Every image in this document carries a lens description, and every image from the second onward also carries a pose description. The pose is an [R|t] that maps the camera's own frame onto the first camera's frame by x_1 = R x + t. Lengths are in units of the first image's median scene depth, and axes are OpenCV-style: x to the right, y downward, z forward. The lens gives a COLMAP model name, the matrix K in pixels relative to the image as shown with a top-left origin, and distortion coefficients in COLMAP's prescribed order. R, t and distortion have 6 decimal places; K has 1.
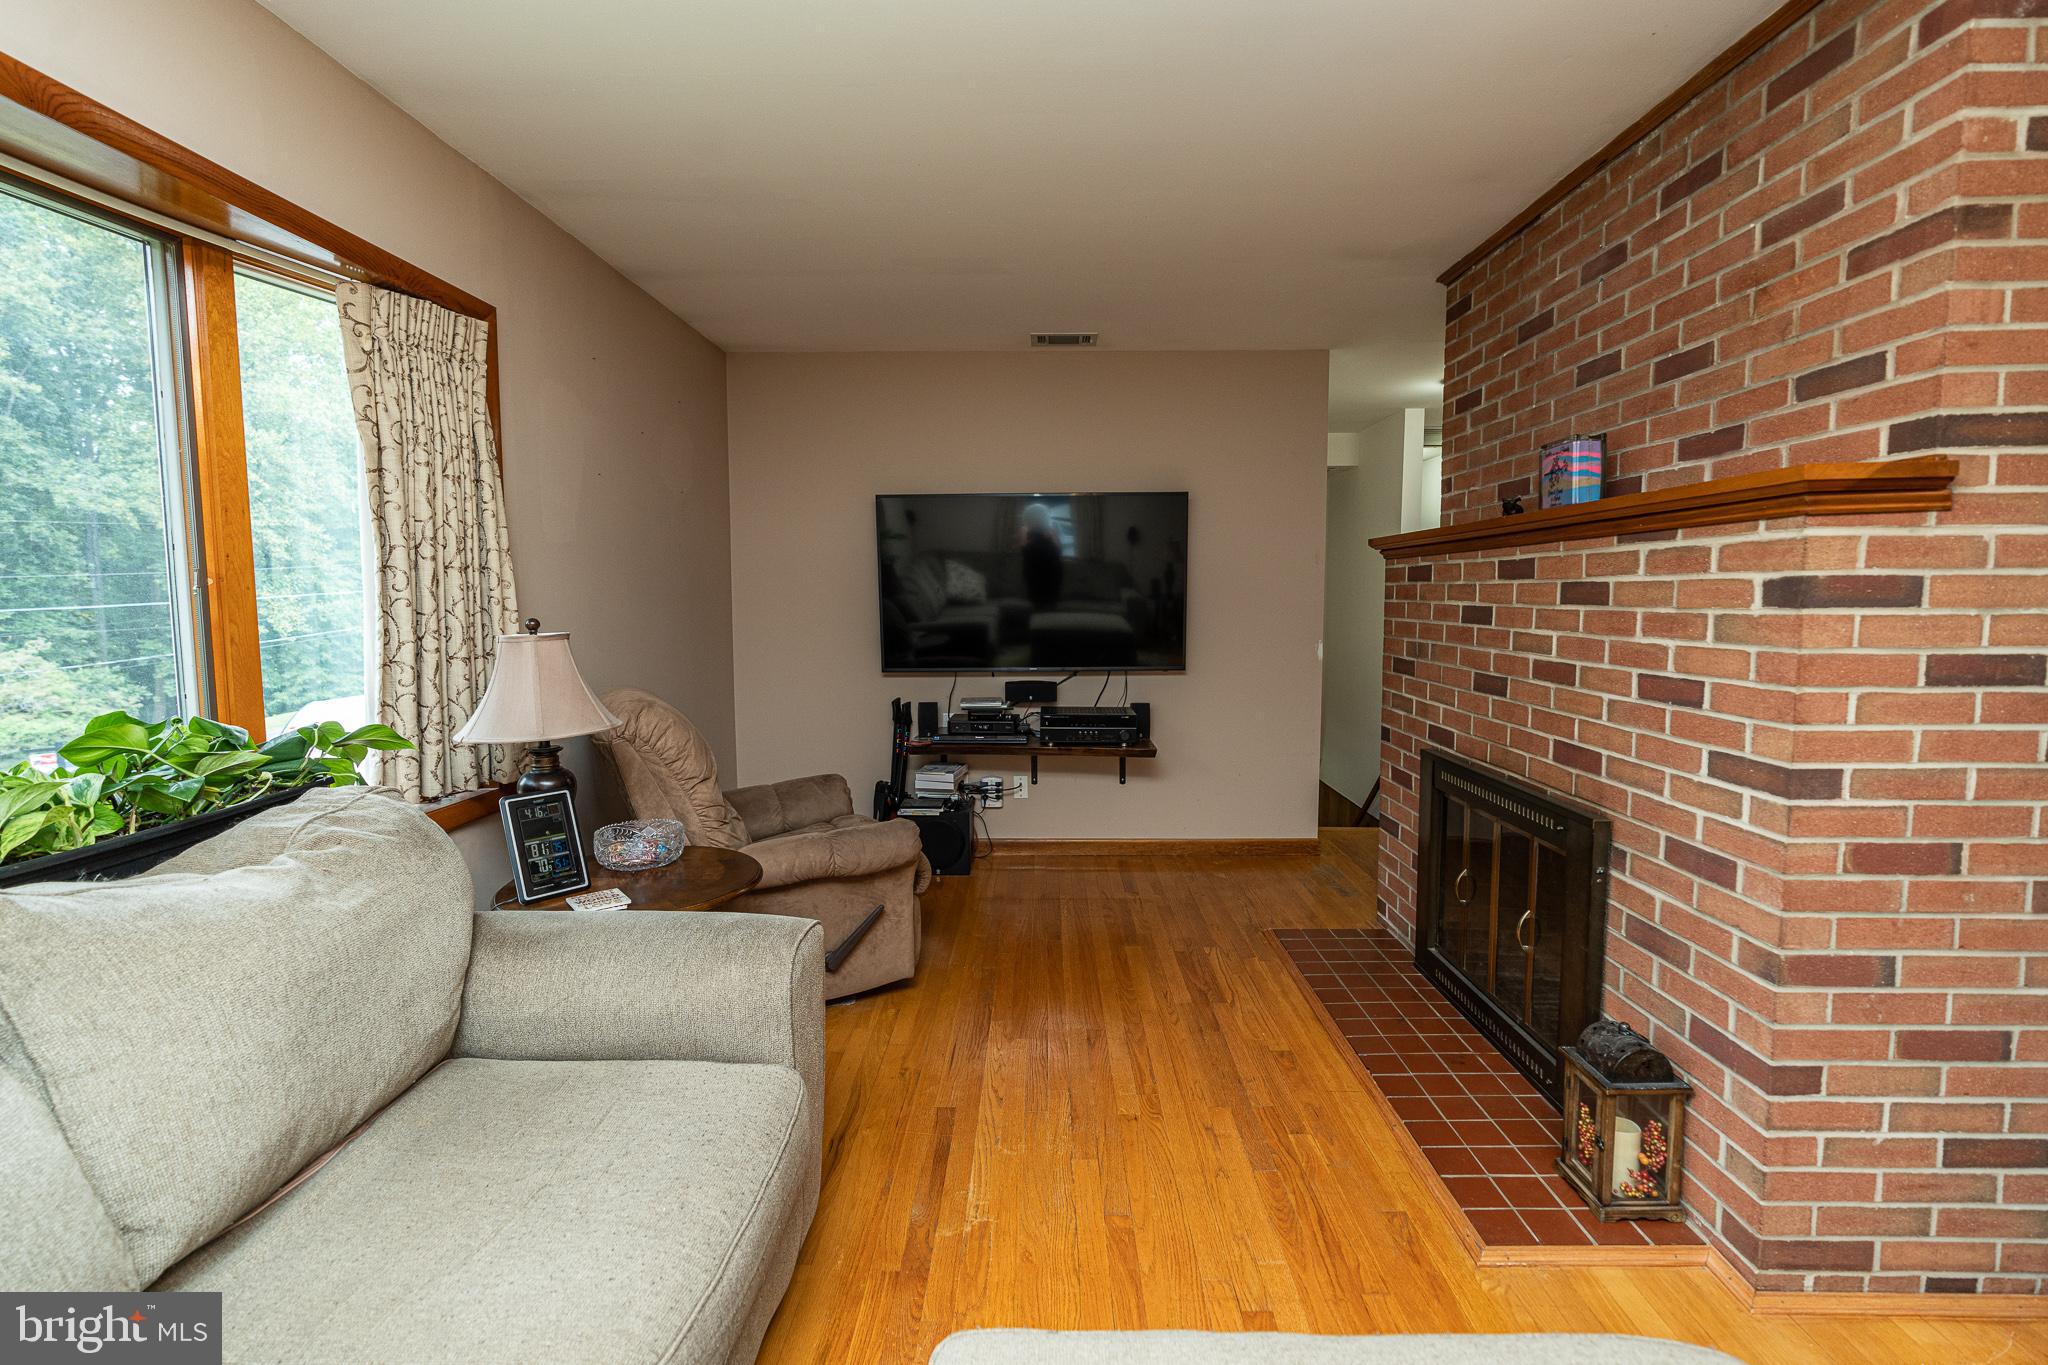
lens RADIAL K [[916.9, 0, 1028.5], [0, 916.9, 677.4], [0, 0, 1]] dist [-0.008372, 0.003293]
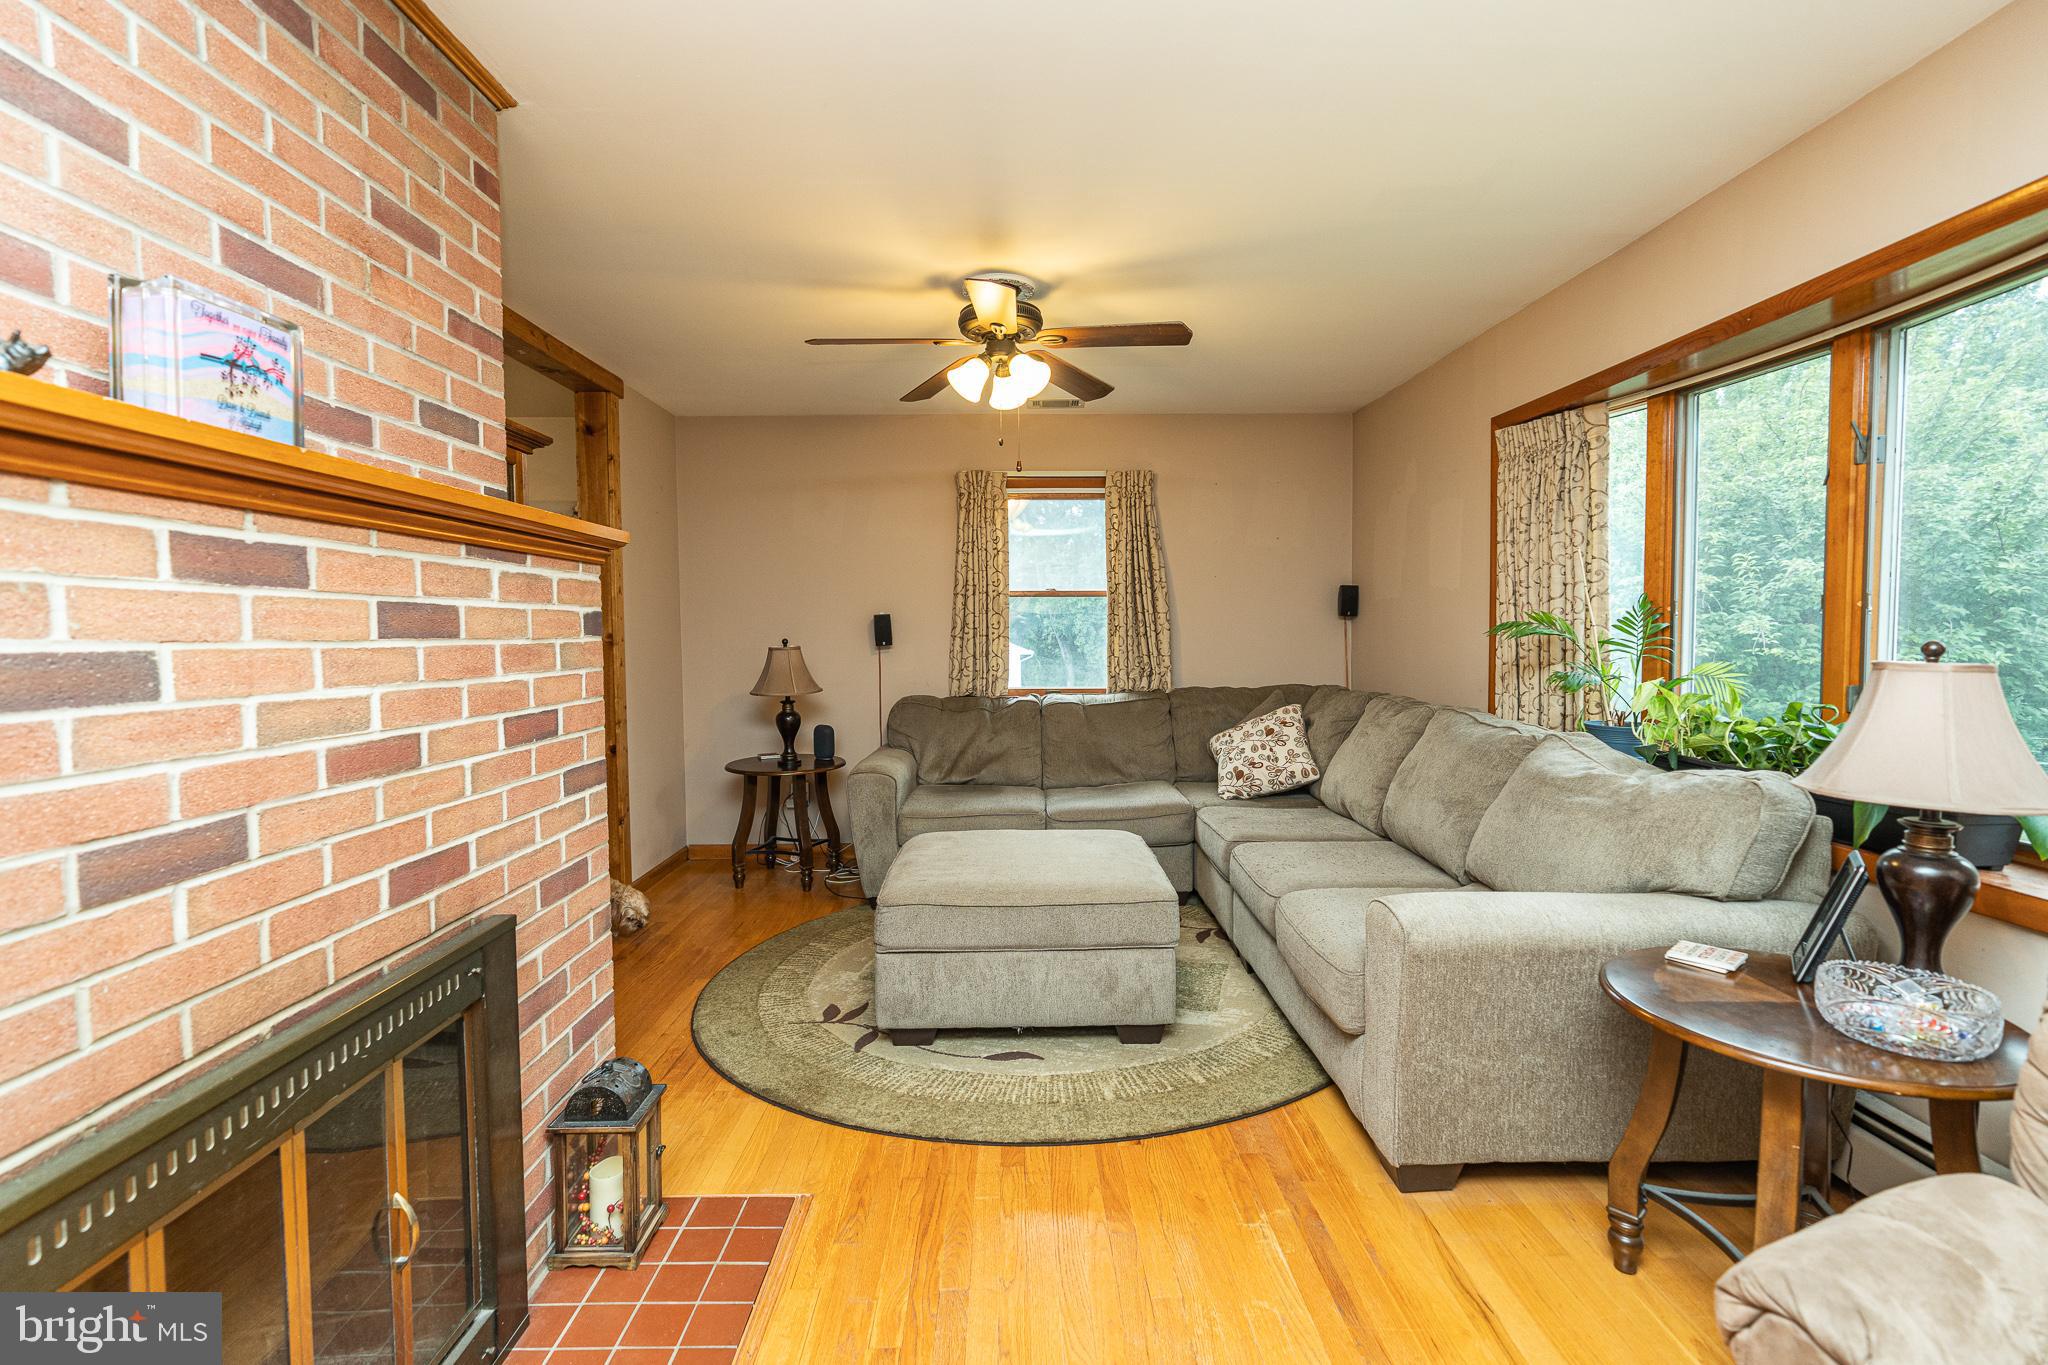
lens RADIAL K [[916.9, 0, 1028.5], [0, 916.9, 677.4], [0, 0, 1]] dist [-0.008372, 0.003293]
pose [[-0.999330, 0.012024, -0.034574, 0.213811], [0.007097, 0.990231, 0.139255, -0.149603], [0.035911, 0.138916, -0.989653, 1.782637]]
